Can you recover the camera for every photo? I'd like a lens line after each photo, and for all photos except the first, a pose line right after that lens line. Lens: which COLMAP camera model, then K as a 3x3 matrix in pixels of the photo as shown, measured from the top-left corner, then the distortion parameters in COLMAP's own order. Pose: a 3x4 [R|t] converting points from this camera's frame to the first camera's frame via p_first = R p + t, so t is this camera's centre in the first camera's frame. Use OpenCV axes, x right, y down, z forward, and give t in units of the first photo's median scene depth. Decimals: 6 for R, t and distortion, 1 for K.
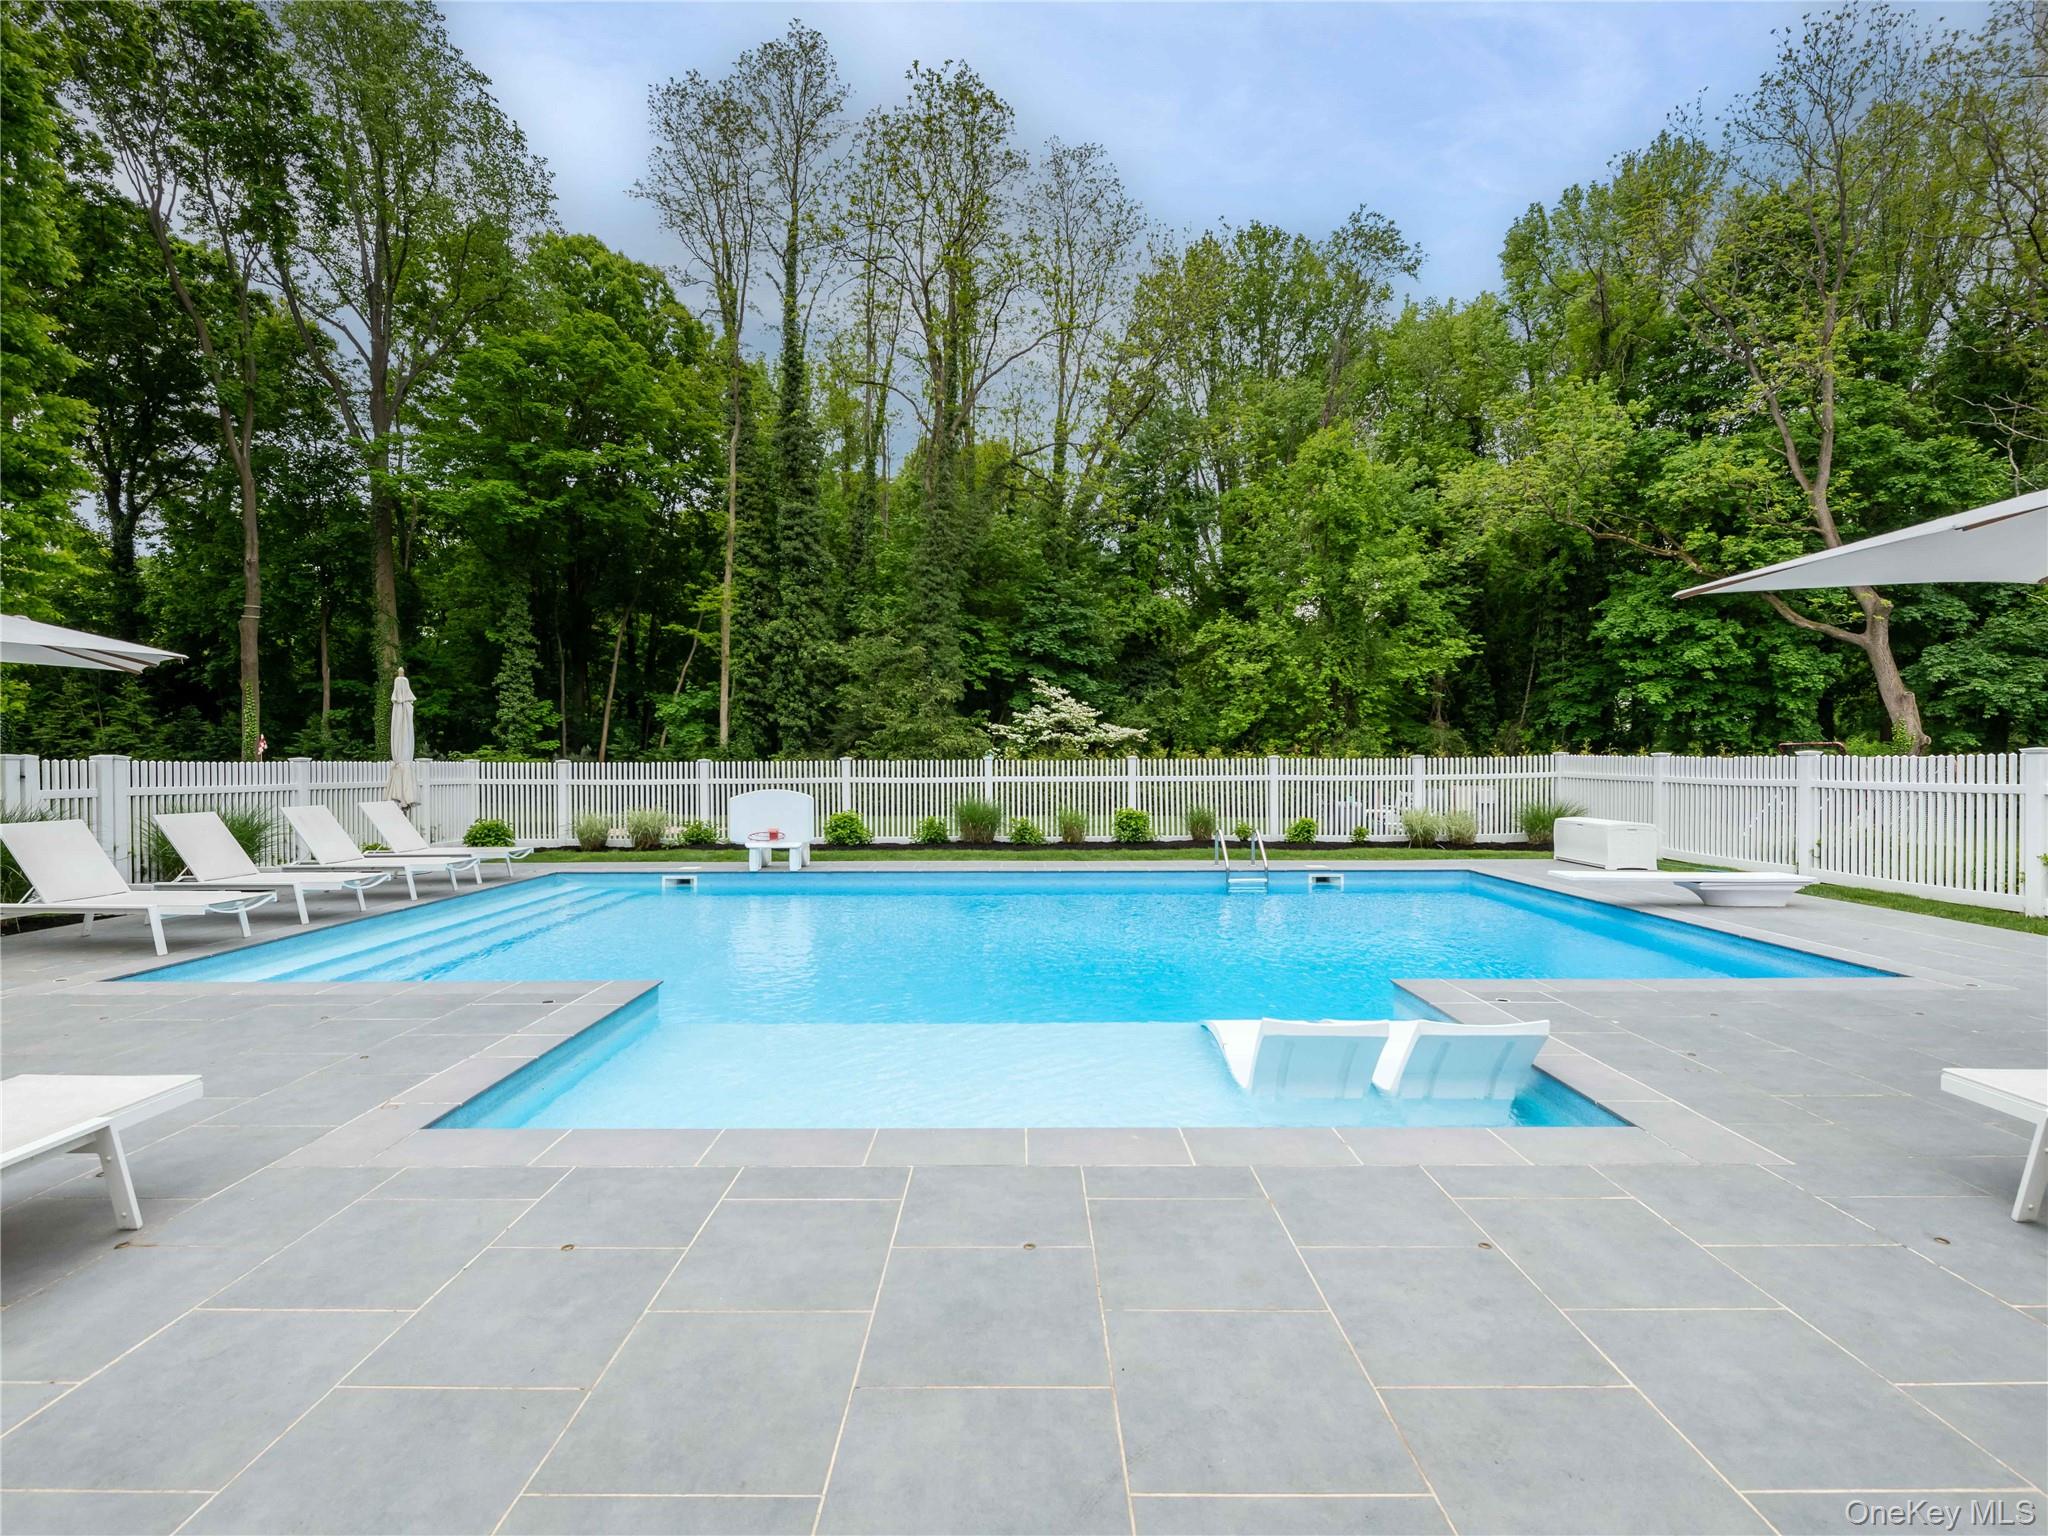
lens RADIAL K [[904.6, 0, 1016.8], [0, 904.6, 760.3], [0, 0, 1]] dist [-0.002995, -0.000702]
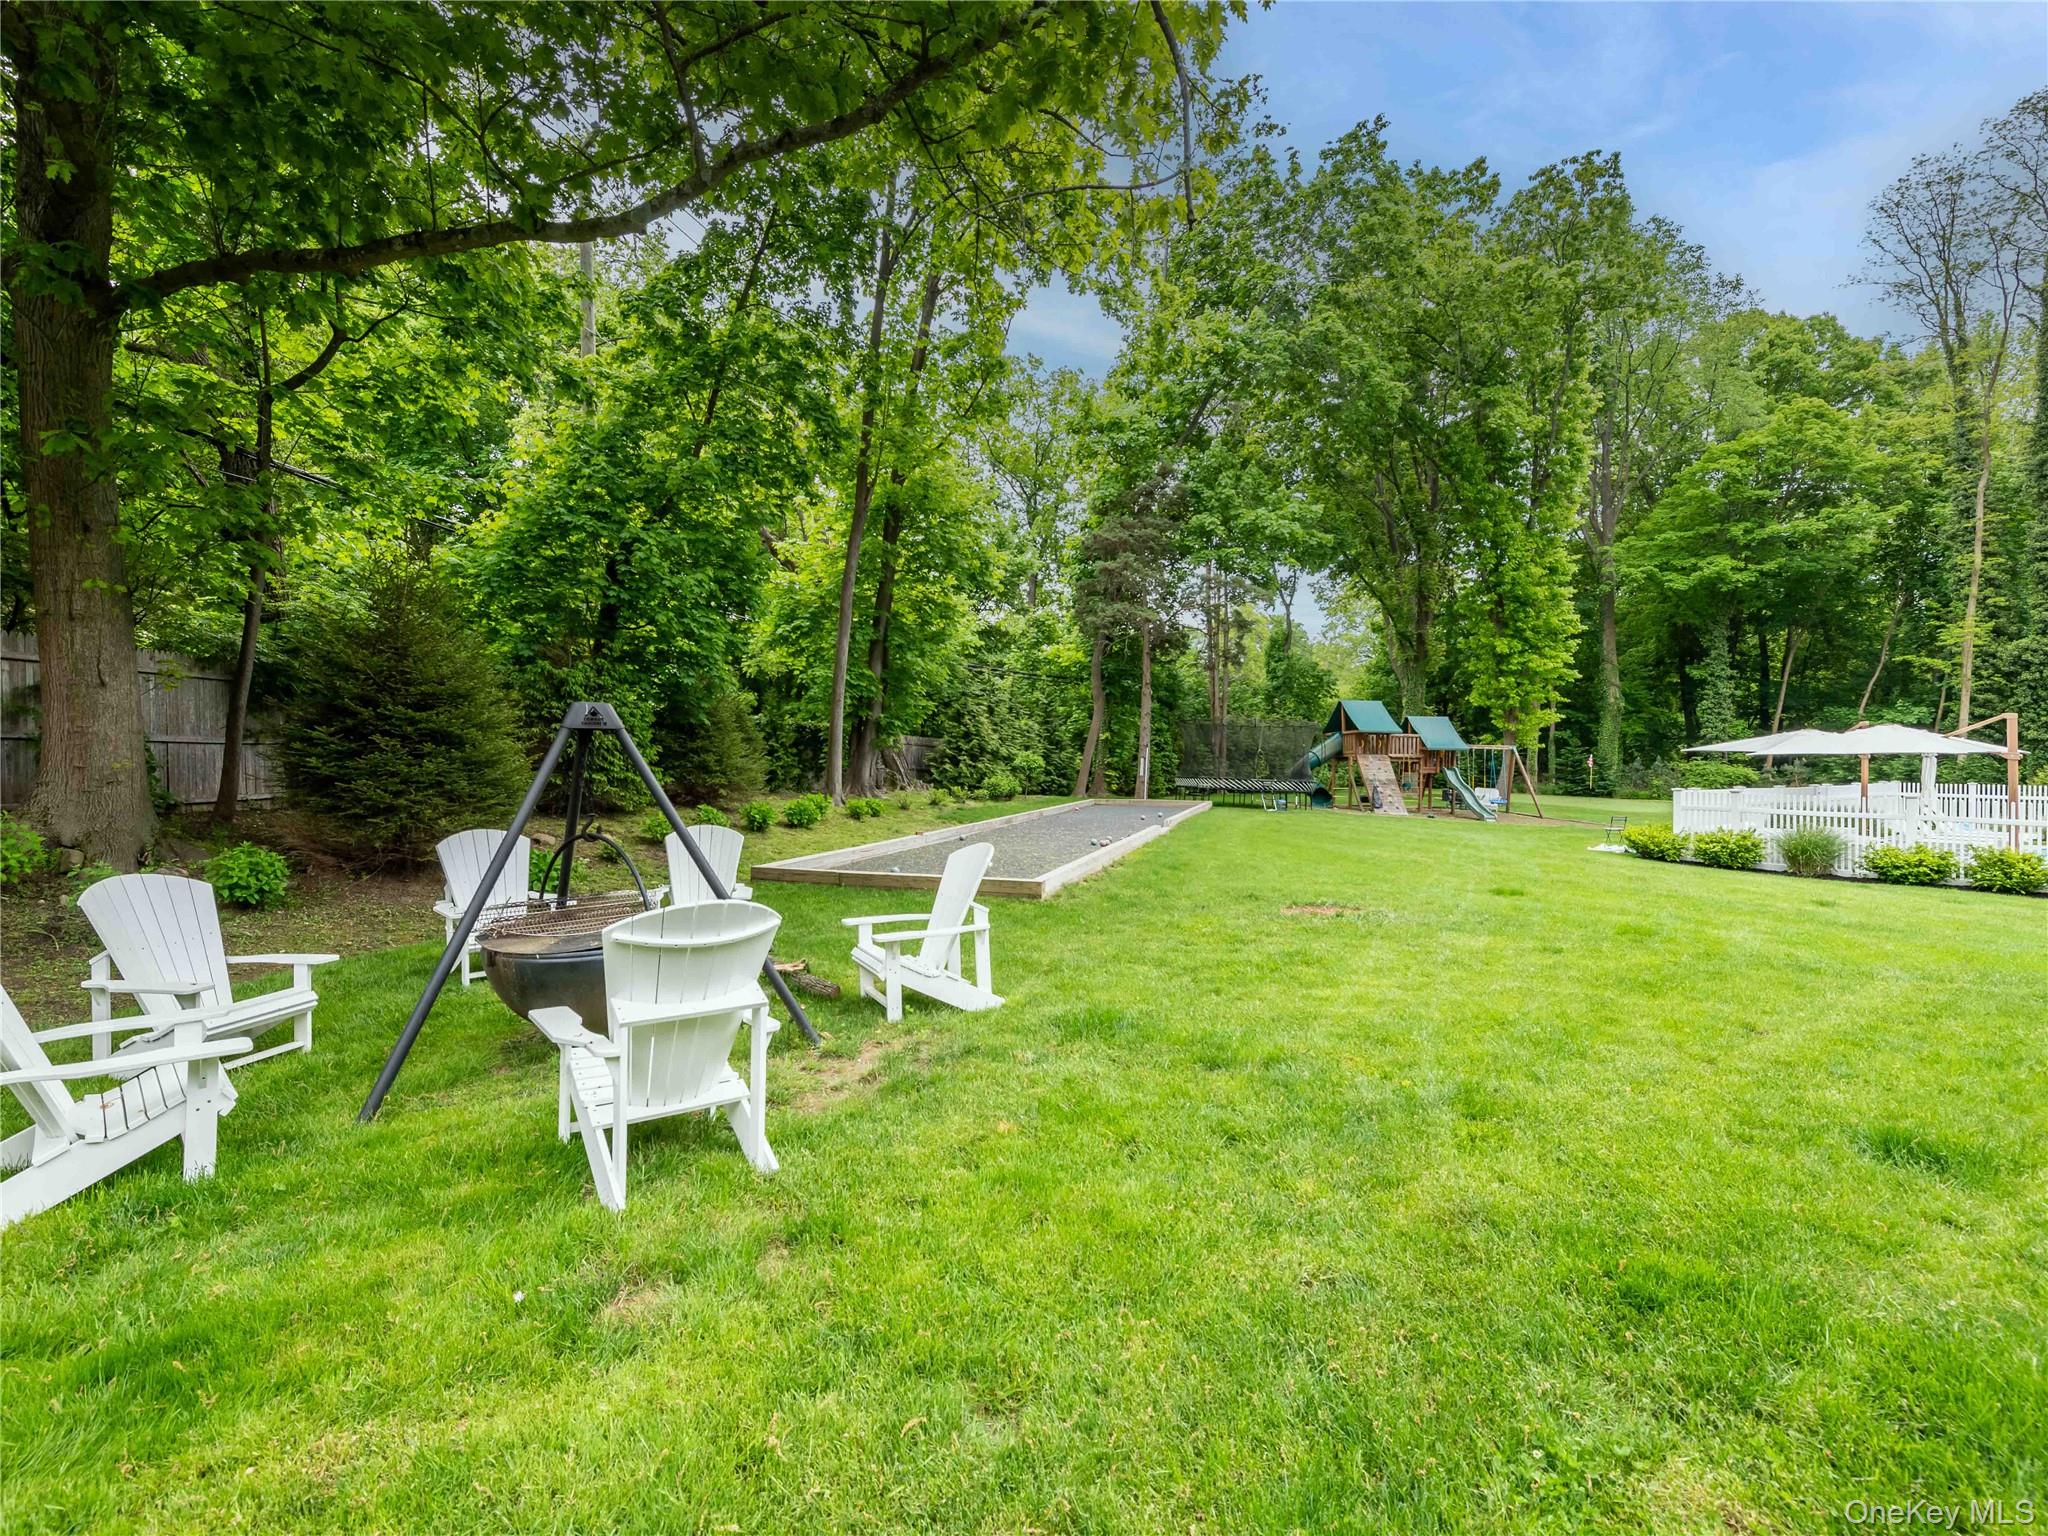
lens RADIAL K [[904.6, 0, 1011.7], [0, 904.6, 775.3], [0, 0, 1]] dist [-0.002995, -0.000702]
pose [[0.522909, 0.016015, -0.852238, 0.014756], [-0.008989, 0.999871, 0.013274, 0.001324], [0.852341, 0.000720, 0.522985, -0.561534]]
